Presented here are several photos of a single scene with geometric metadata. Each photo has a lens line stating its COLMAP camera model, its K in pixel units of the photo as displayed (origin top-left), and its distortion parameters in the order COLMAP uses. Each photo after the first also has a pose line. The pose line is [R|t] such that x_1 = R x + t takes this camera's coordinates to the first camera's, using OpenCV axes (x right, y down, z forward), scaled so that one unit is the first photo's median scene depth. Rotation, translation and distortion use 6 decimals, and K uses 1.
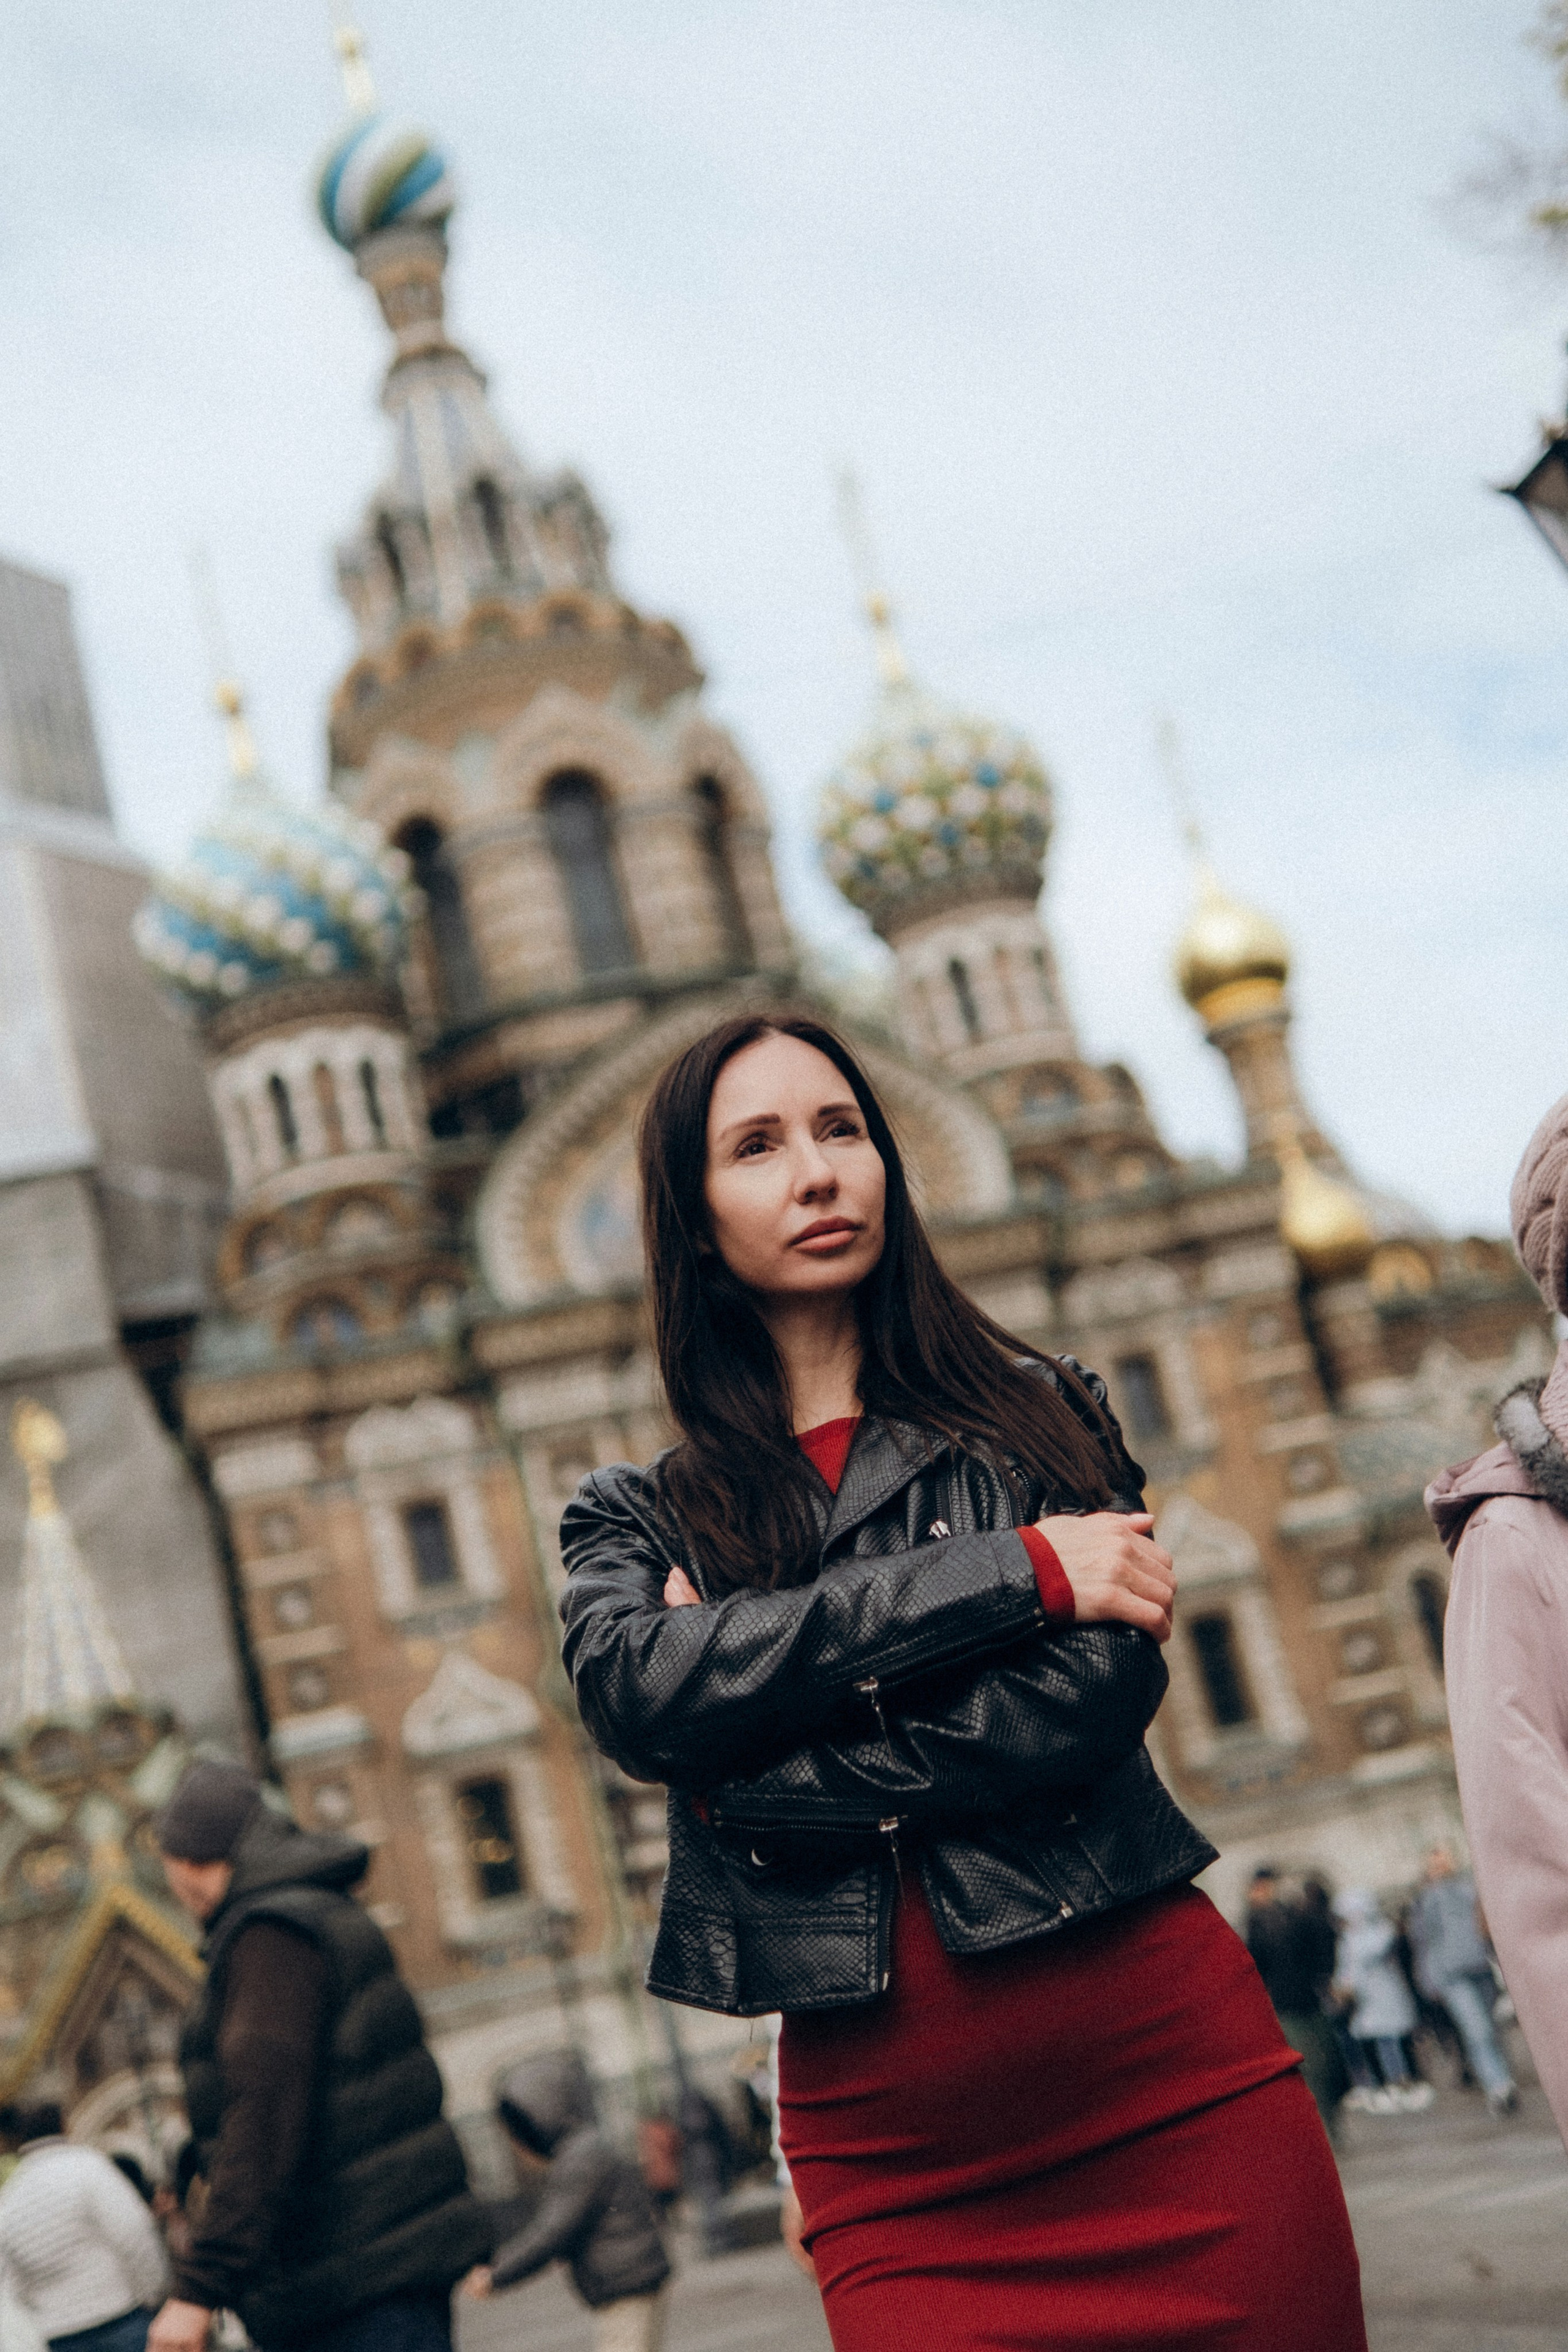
lens RADIAL K [[3306.3, 0, 784.1], [0, 3306.3, 1192.4], [0, 0, 1]] dist [0.153258, 0.122796]
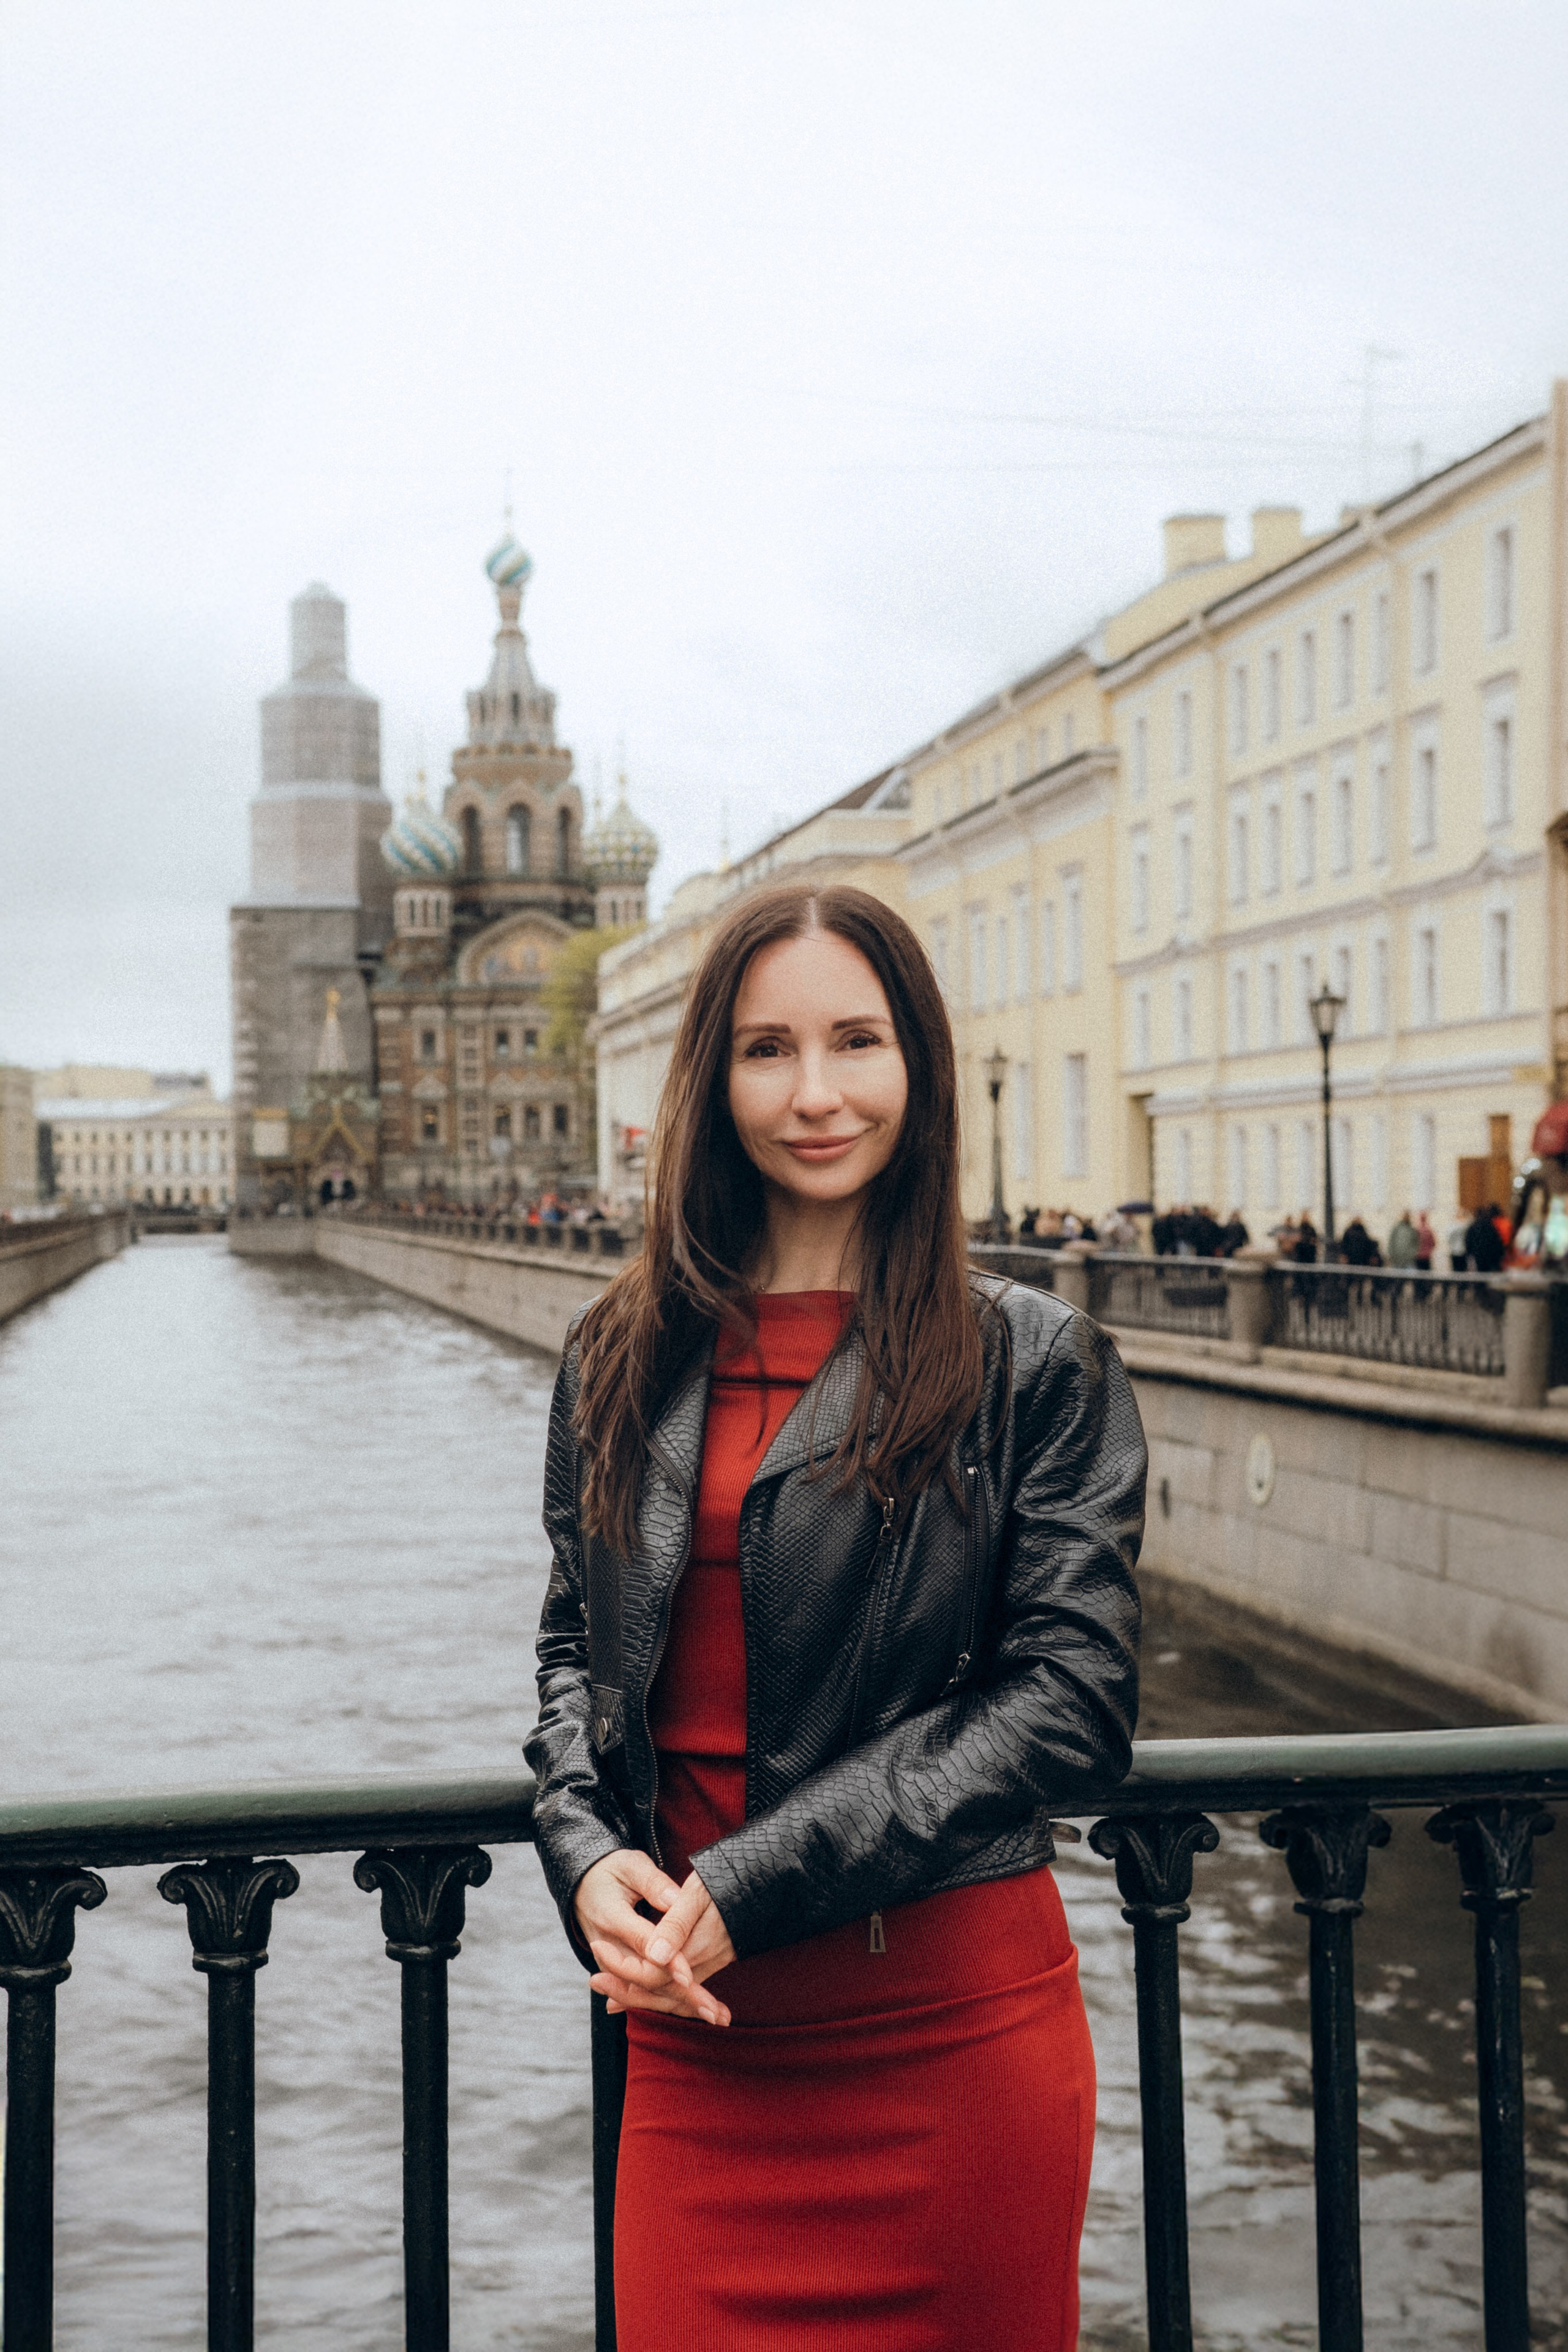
lens RADIAL K [[3248.2, 0, 782.7], [0, 3248.2, 1234.1], [0, 0, 1]] dist [0.155874, 0.043219]
pose [[0.974624, 0.223495, 0.012544, 0.259561], [-0.218949, 0.940145, 0.261129, -0.671796], [0.046567, -0.257249, 0.965223, -2.352968]]
